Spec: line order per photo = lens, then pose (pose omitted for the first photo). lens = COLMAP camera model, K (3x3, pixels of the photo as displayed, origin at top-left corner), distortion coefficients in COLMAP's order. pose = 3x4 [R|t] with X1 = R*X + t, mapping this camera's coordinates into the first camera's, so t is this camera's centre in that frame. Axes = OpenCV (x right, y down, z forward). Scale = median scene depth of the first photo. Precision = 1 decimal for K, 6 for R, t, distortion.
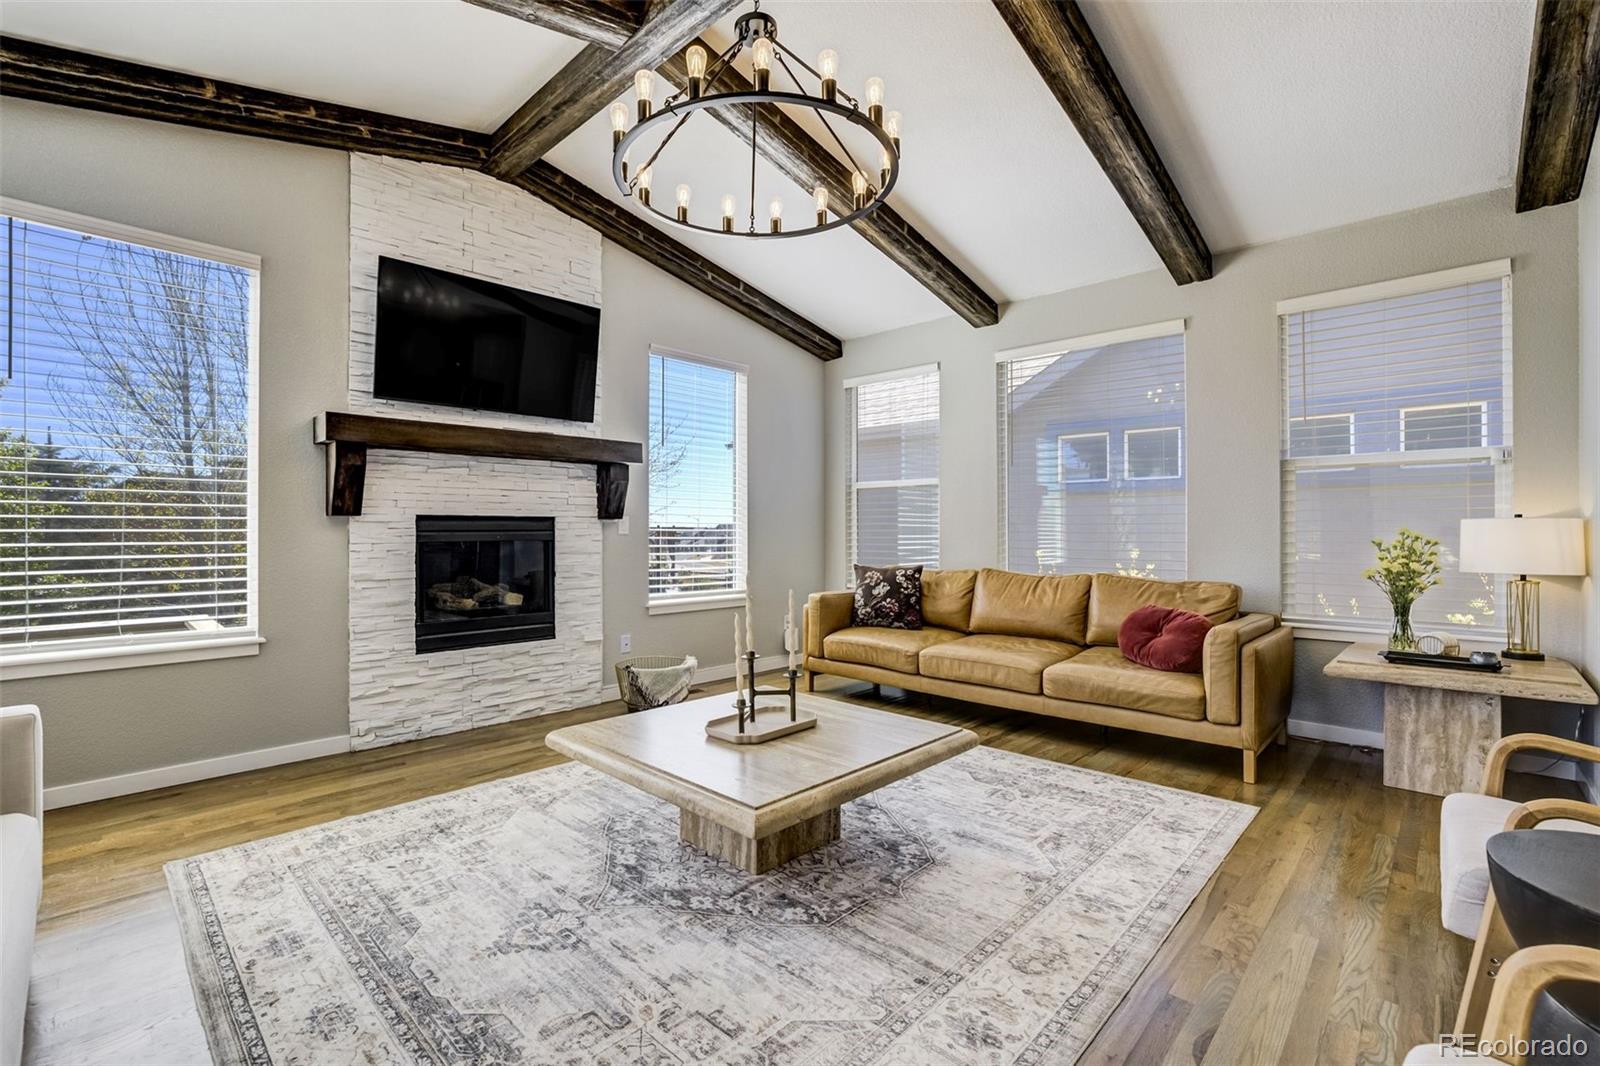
lens RADIAL K [[684.0, 0, 801.8], [0, 684.0, 527.9], [0, 0, 1]] dist [-0.038709, 0.013603]
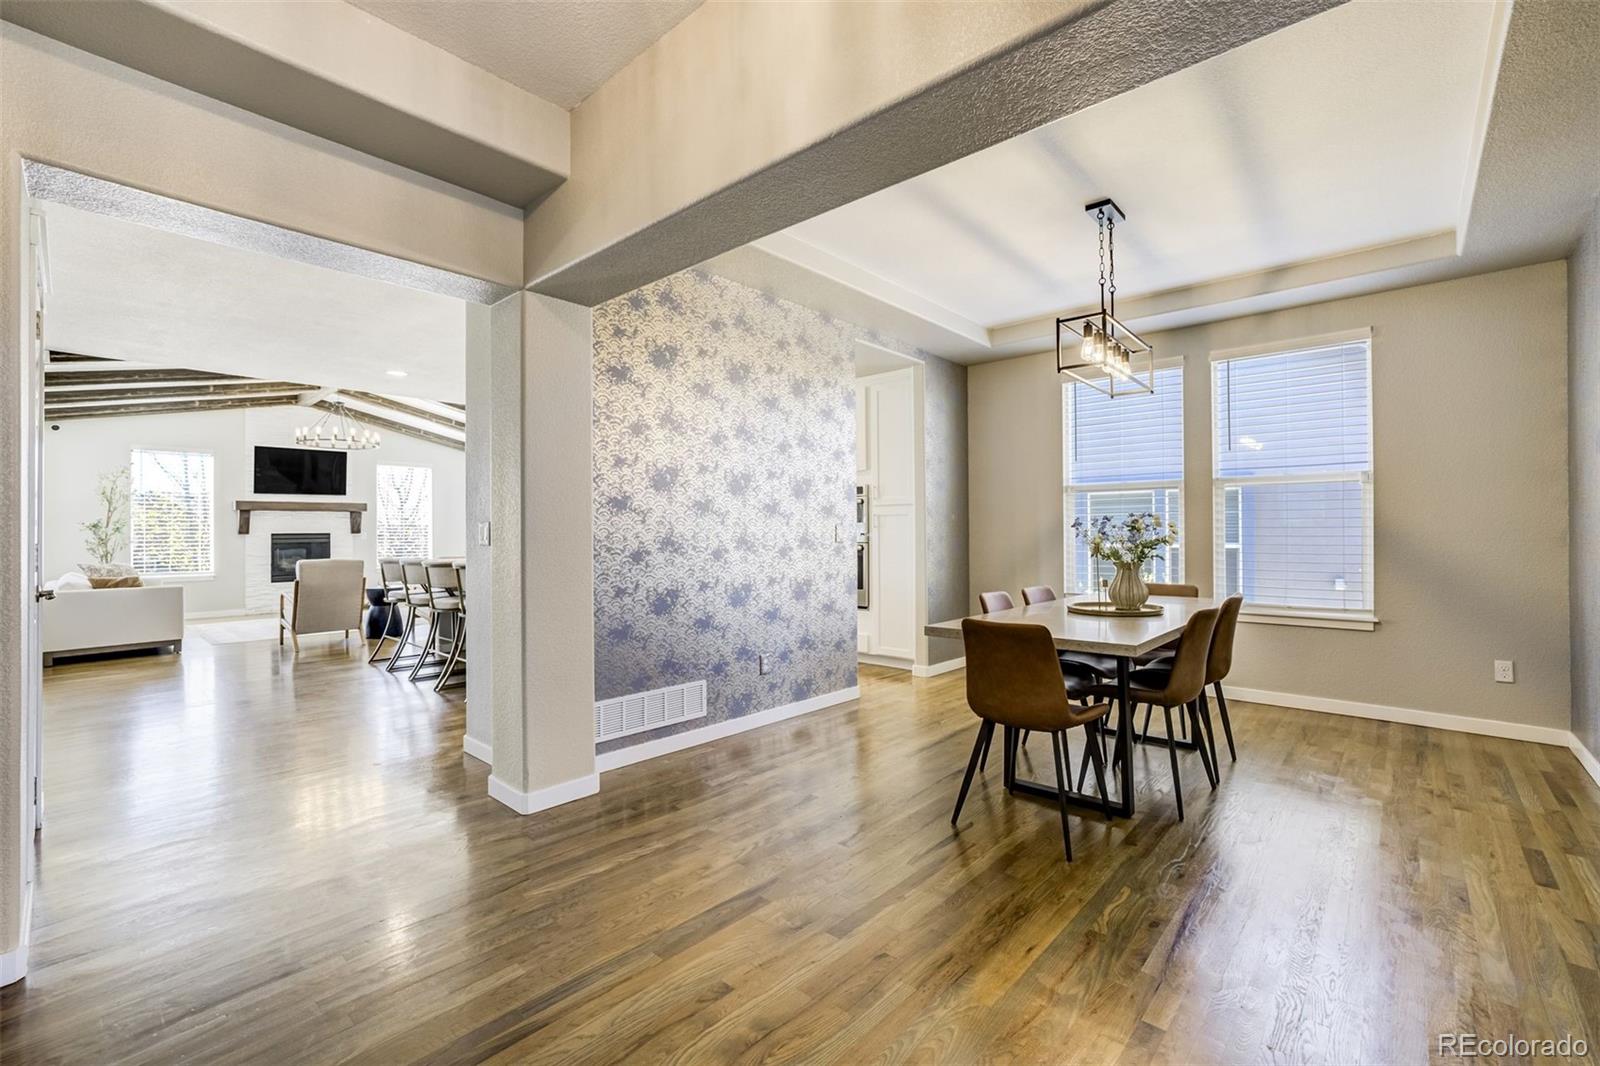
lens RADIAL K [[684.9, 0, 774.0], [0, 684.9, 527.4], [0, 0, 1]] dist [-0.034885, 0.015819]
pose [[0.999845, -0.008299, -0.015529, 1.533261], [0.008242, 0.999959, -0.003708, -0.015432], [0.015560, 0.003580, 0.999873, -1.738438]]
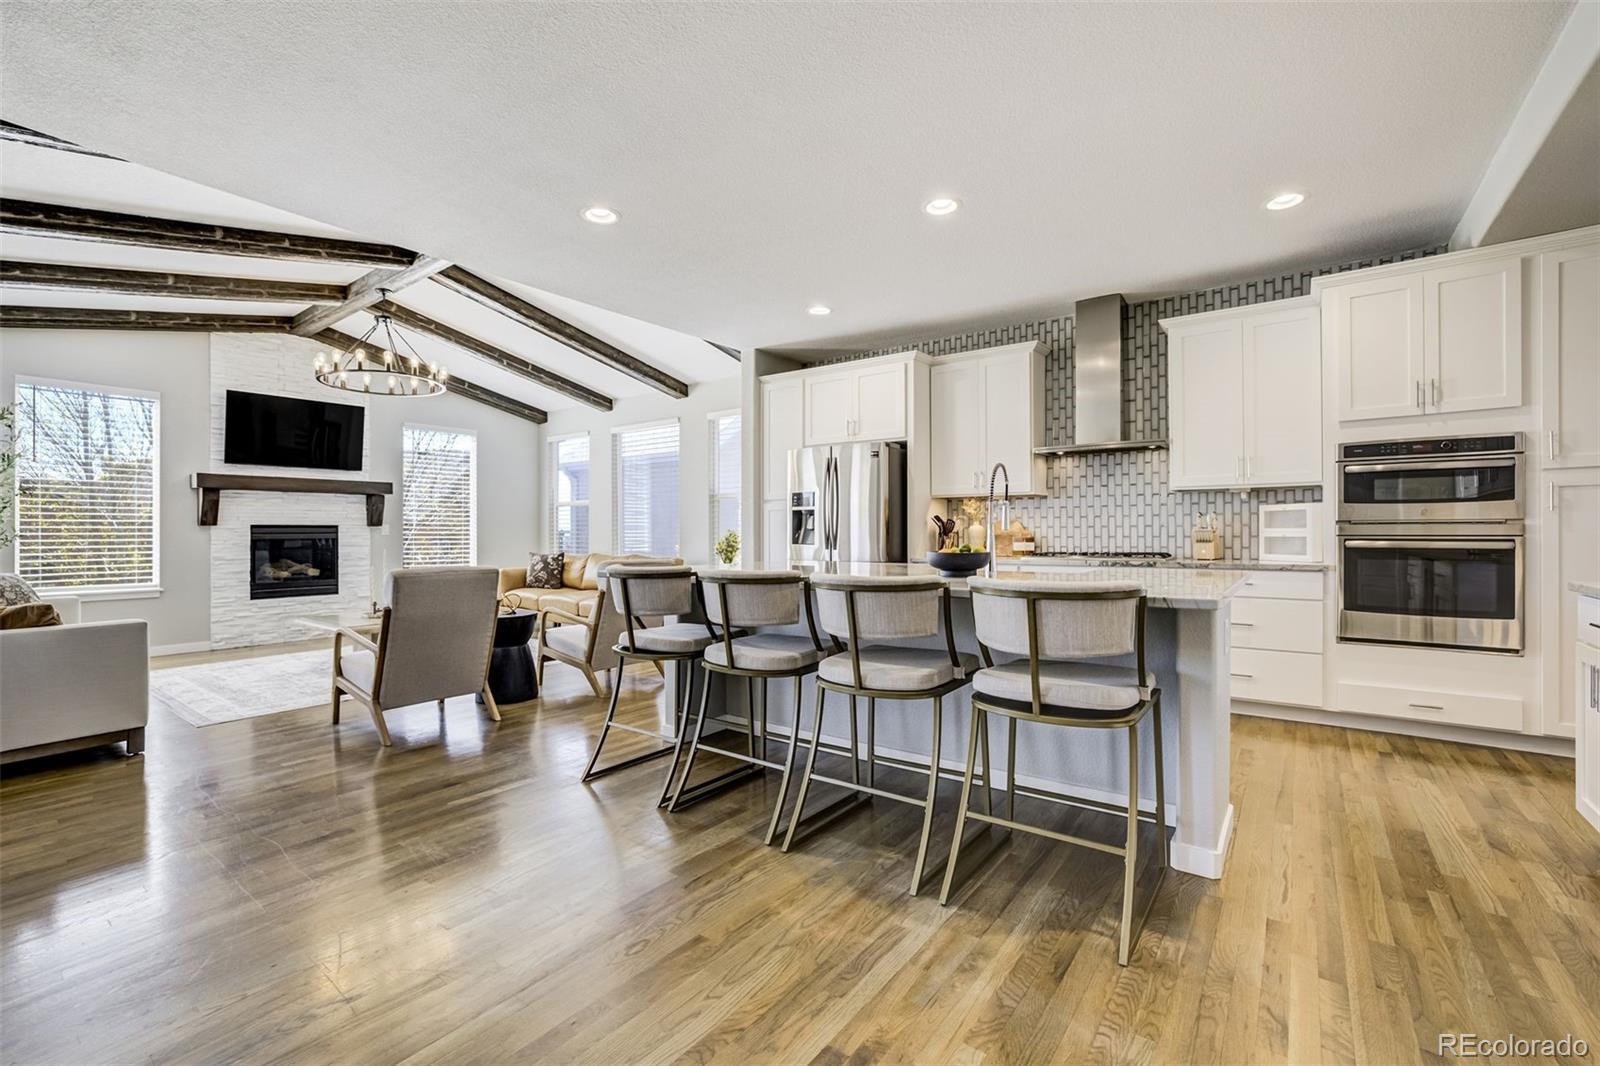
lens RADIAL K [[684.9, 0, 774.0], [0, 684.9, 527.4], [0, 0, 1]] dist [-0.034885, 0.015819]
pose [[0.997133, -0.004193, 0.075553, 0.705229], [0.004545, 0.999980, -0.004476, 0.002906], [-0.075533, 0.004806, 0.997132, -0.929935]]
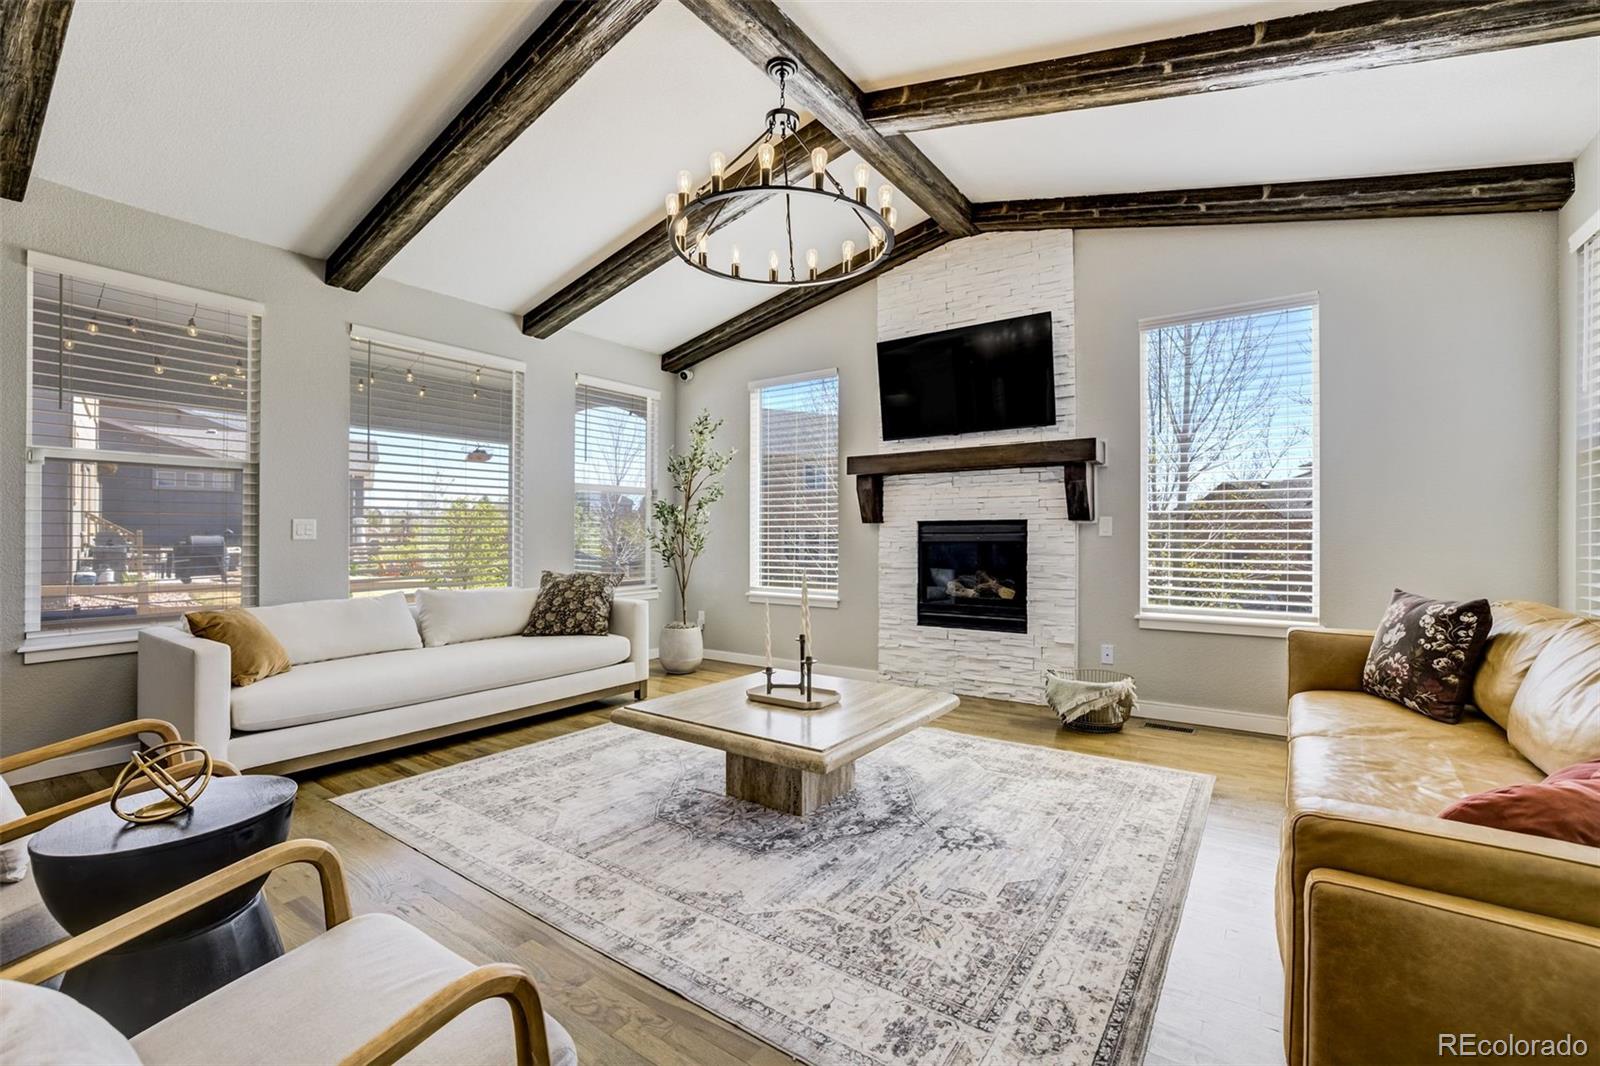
lens RADIAL K [[684.9, 0, 774.0], [0, 684.9, 527.4], [0, 0, 1]] dist [-0.034885, 0.015819]
pose [[0.144380, -0.010512, -0.989466, 0.718163], [0.007572, 0.999926, -0.009518, 0.003554], [0.989493, -0.006118, 0.144449, 0.511647]]
